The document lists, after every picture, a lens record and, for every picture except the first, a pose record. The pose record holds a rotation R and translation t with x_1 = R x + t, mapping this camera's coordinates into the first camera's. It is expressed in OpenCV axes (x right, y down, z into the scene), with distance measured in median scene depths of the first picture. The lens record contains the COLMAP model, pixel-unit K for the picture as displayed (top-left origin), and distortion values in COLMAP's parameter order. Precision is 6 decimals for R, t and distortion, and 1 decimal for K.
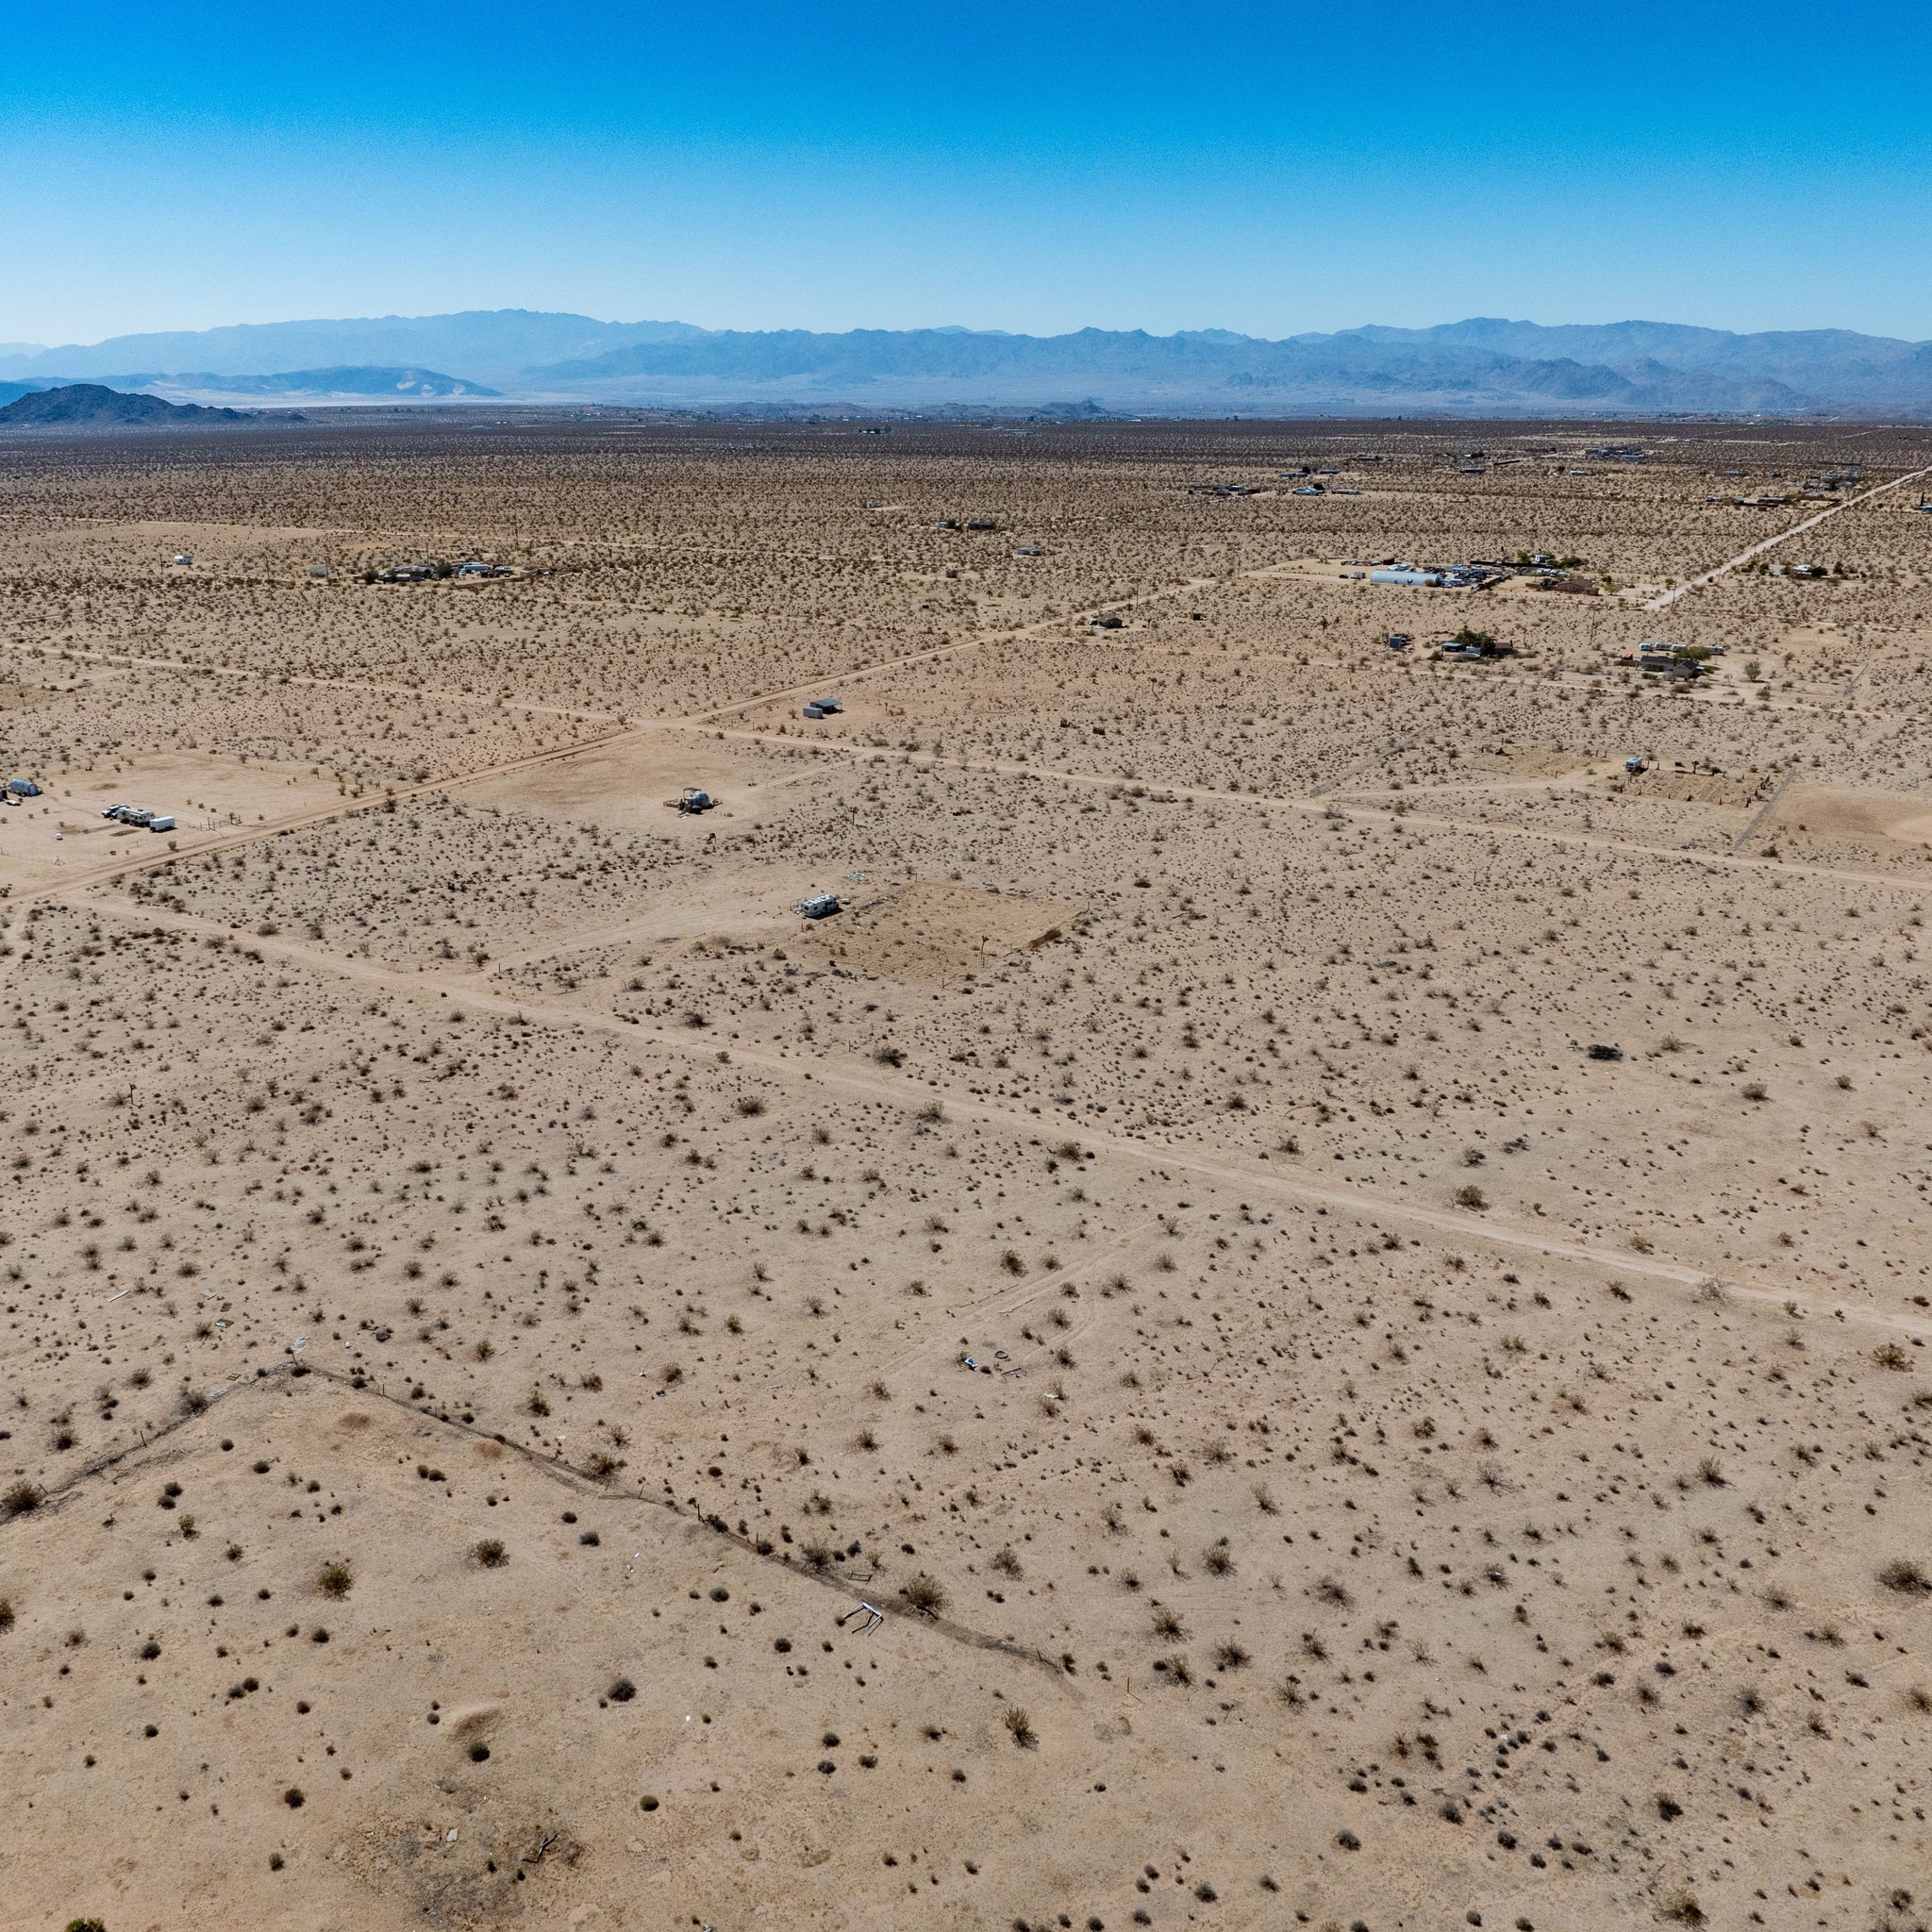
lens RADIAL K [[1817.6, 0, 971.8], [0, 1817.6, 950.1], [0, 0, 1]] dist [-0.039681, 0.000000]
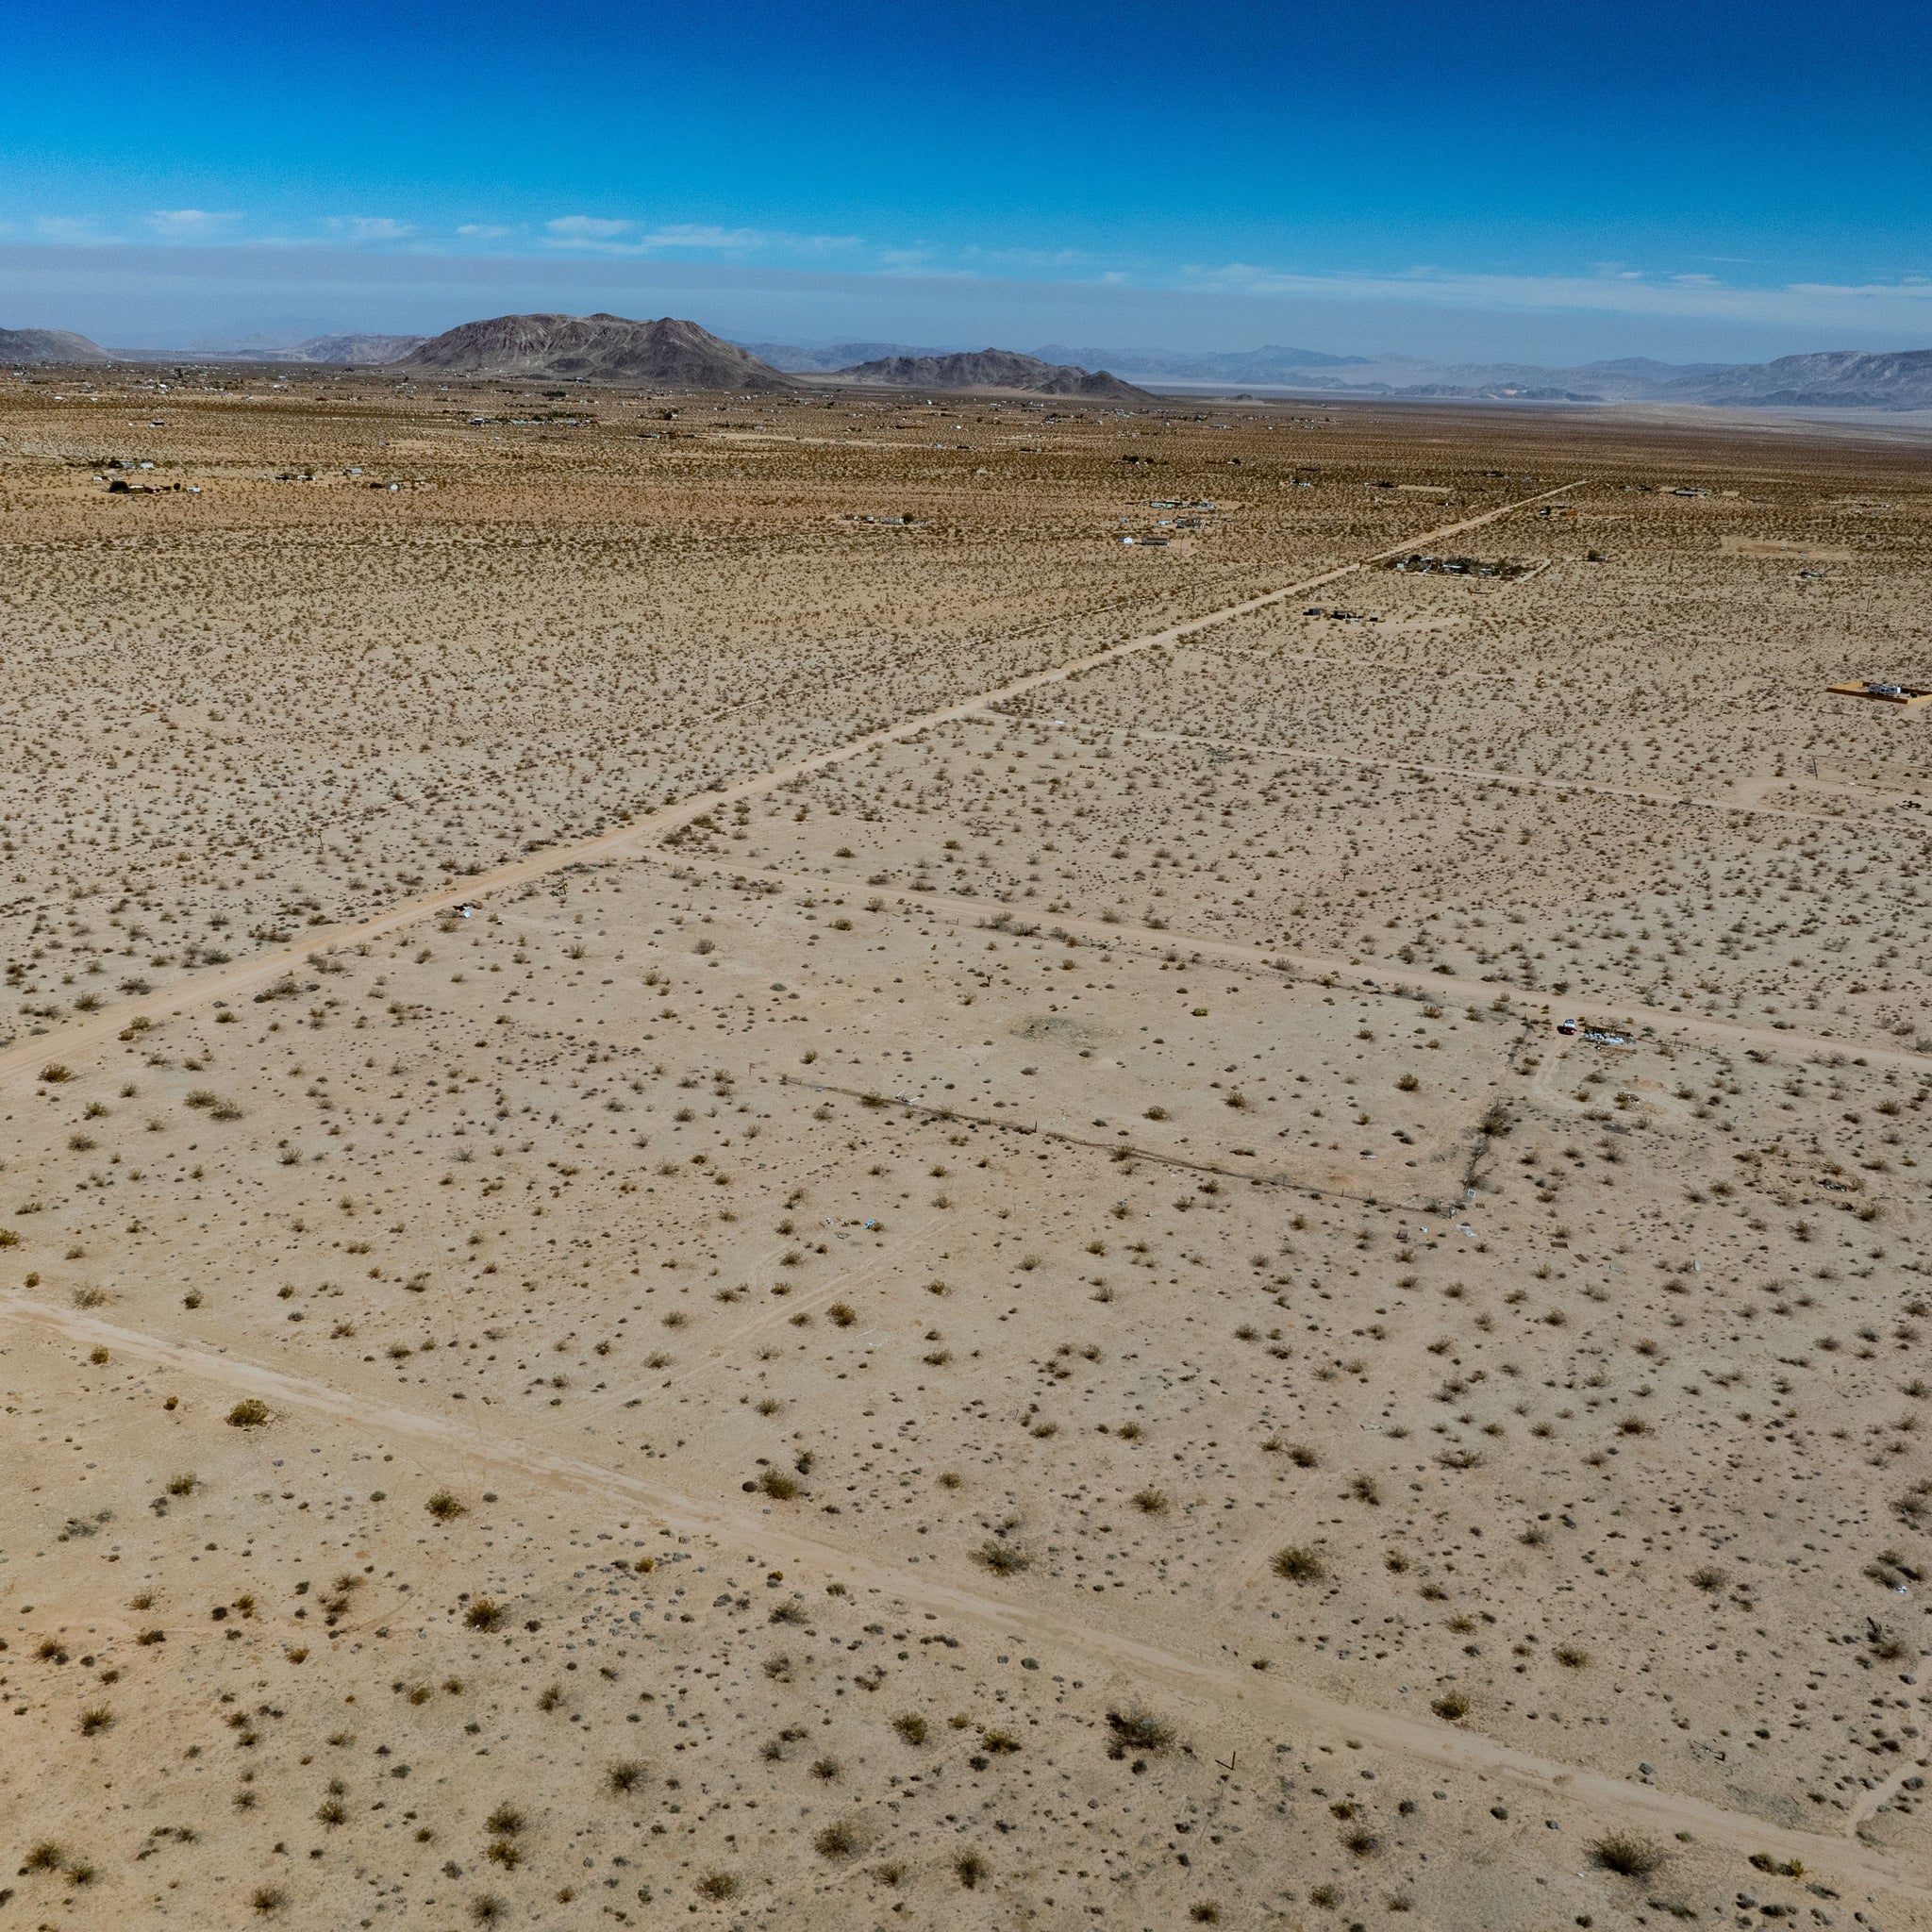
lens RADIAL K [[1817.6, 0, 965.8], [0, 1817.6, 957.1], [0, 0, 1]] dist [-0.039681, 0.000000]
pose [[-0.989073, 0.006980, -0.147258, 0.095387], [-0.082296, 0.802617, 0.590791, -0.523045], [0.122316, 0.596454, -0.793272, 1.635546]]
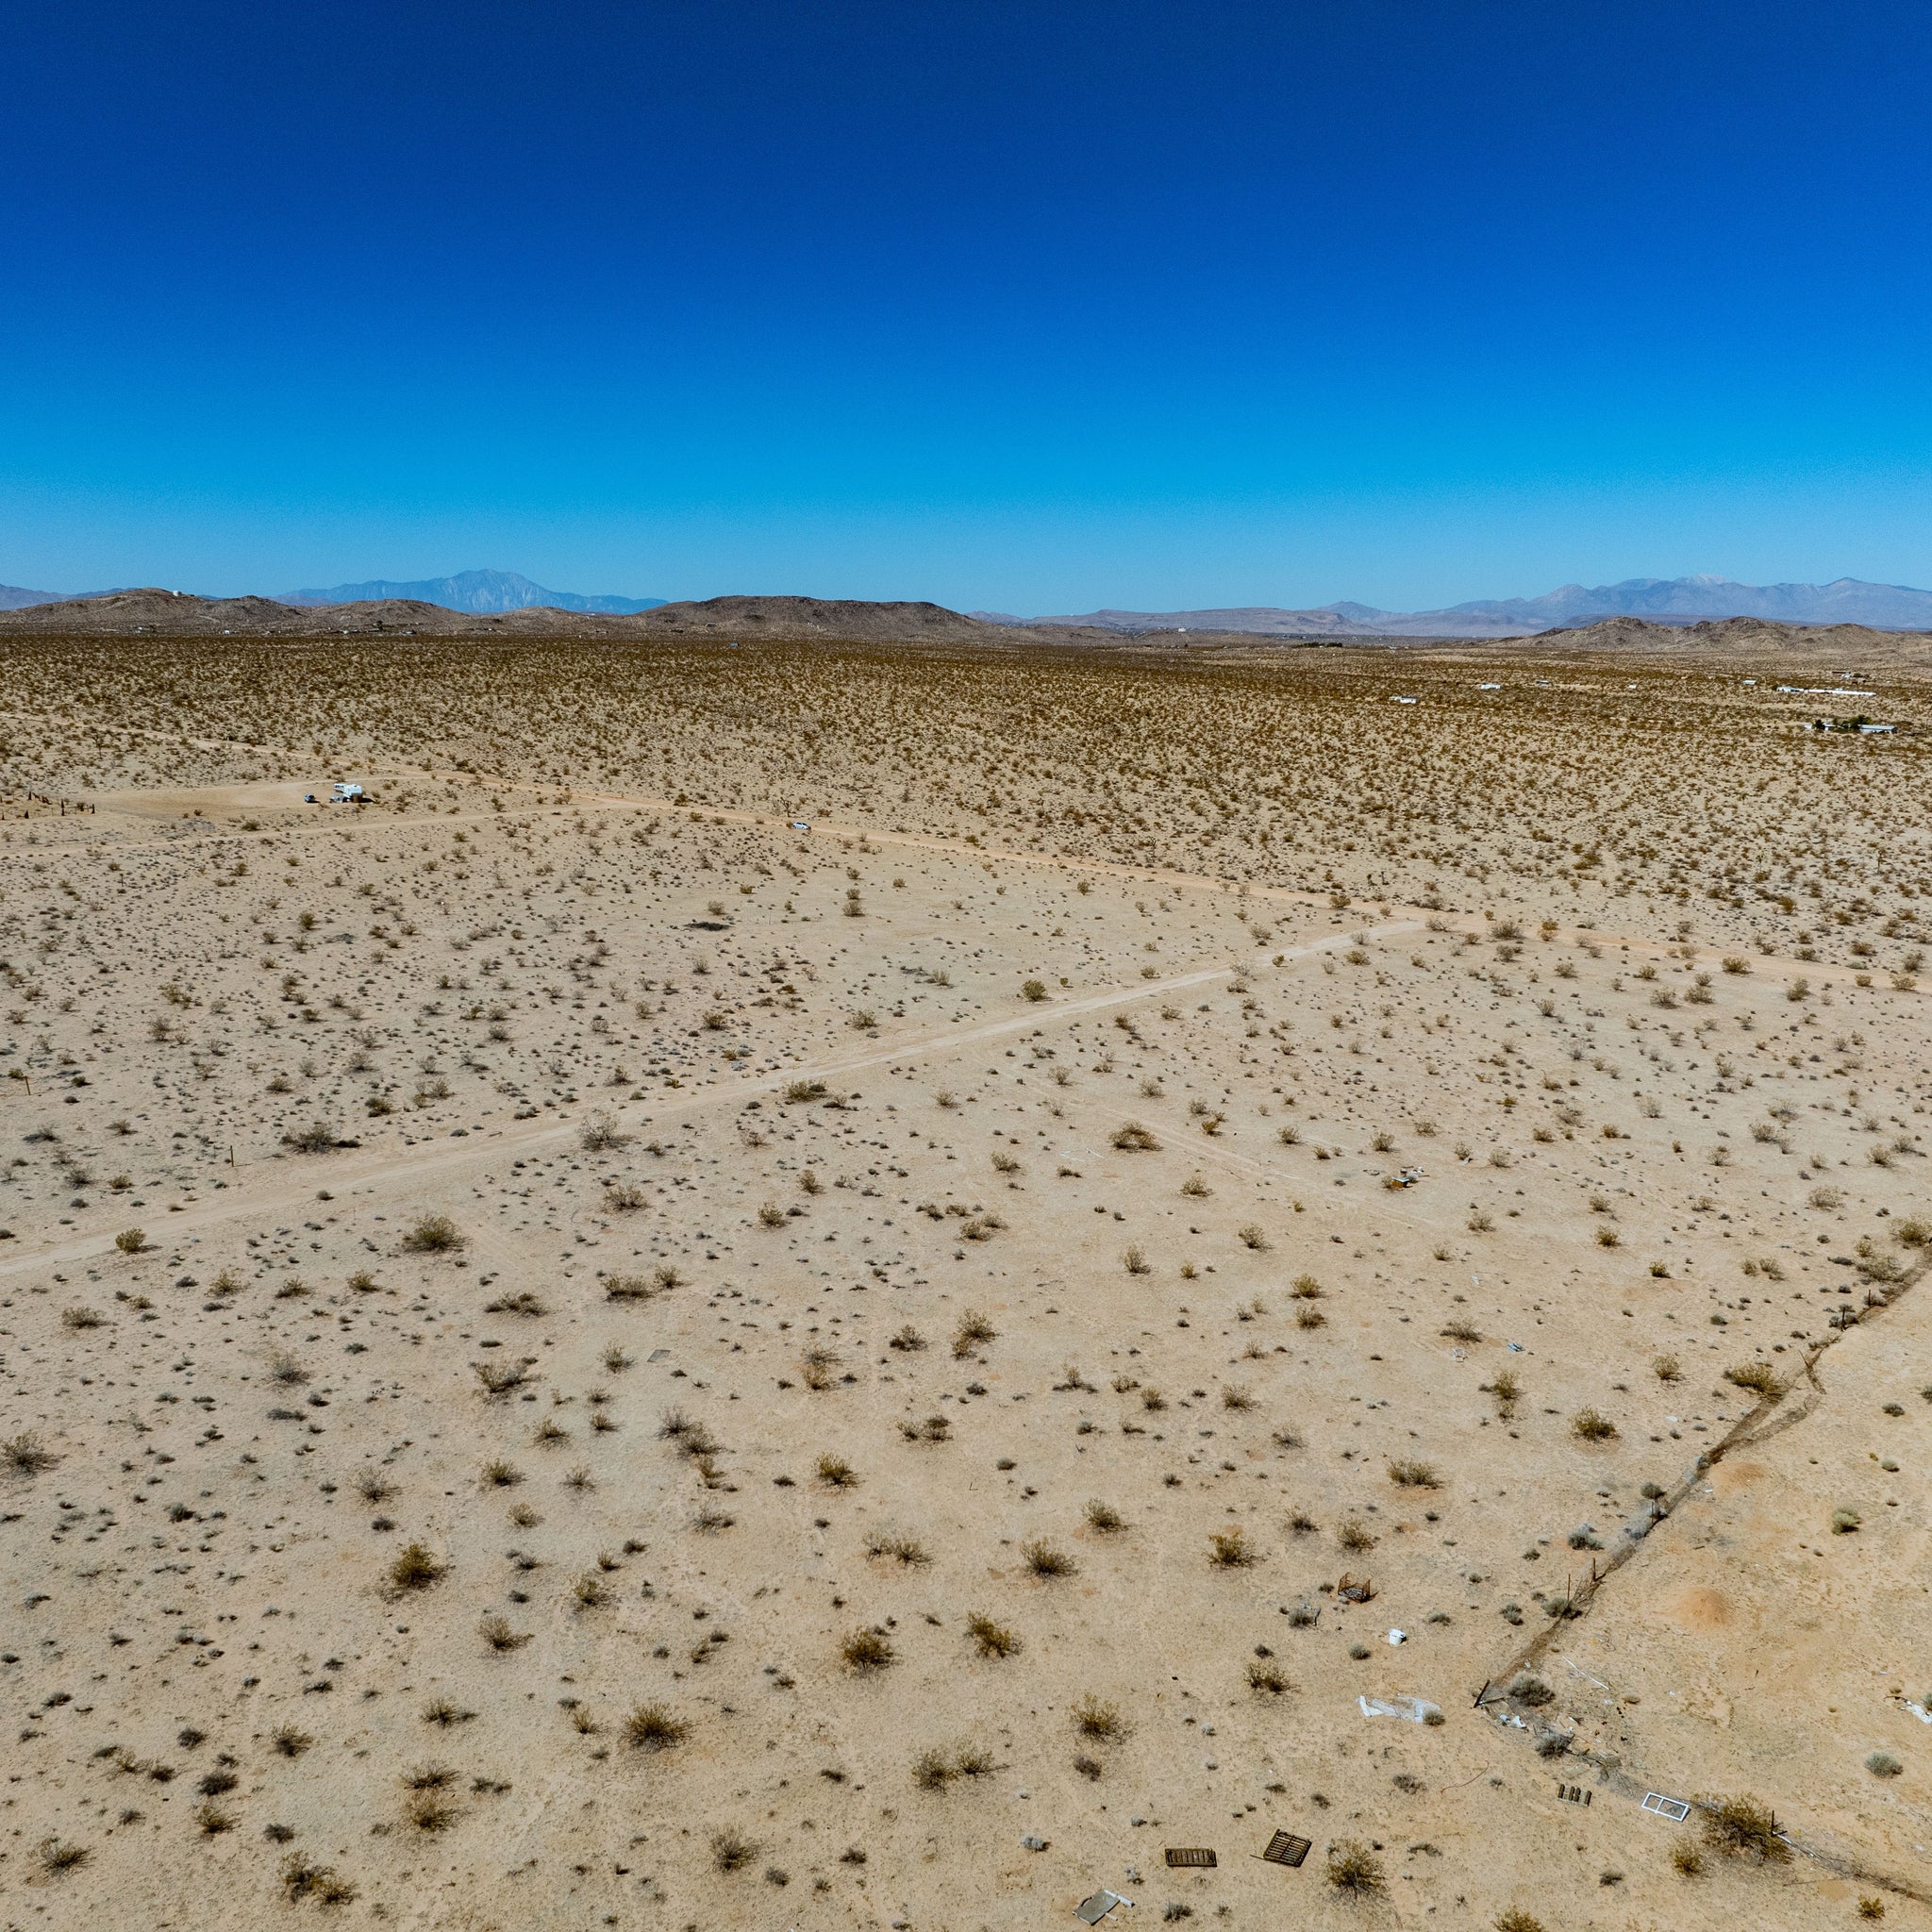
lens RADIAL K [[1817.6, 0, 972.3], [0, 1817.6, 979.4], [0, 0, 1]] dist [-0.039681, 0.000000]
pose [[0.162657, -0.188308, 0.968547, -0.679063], [0.283885, 0.949044, 0.136841, -0.006590], [-0.944961, 0.252698, 0.207827, 0.898904]]
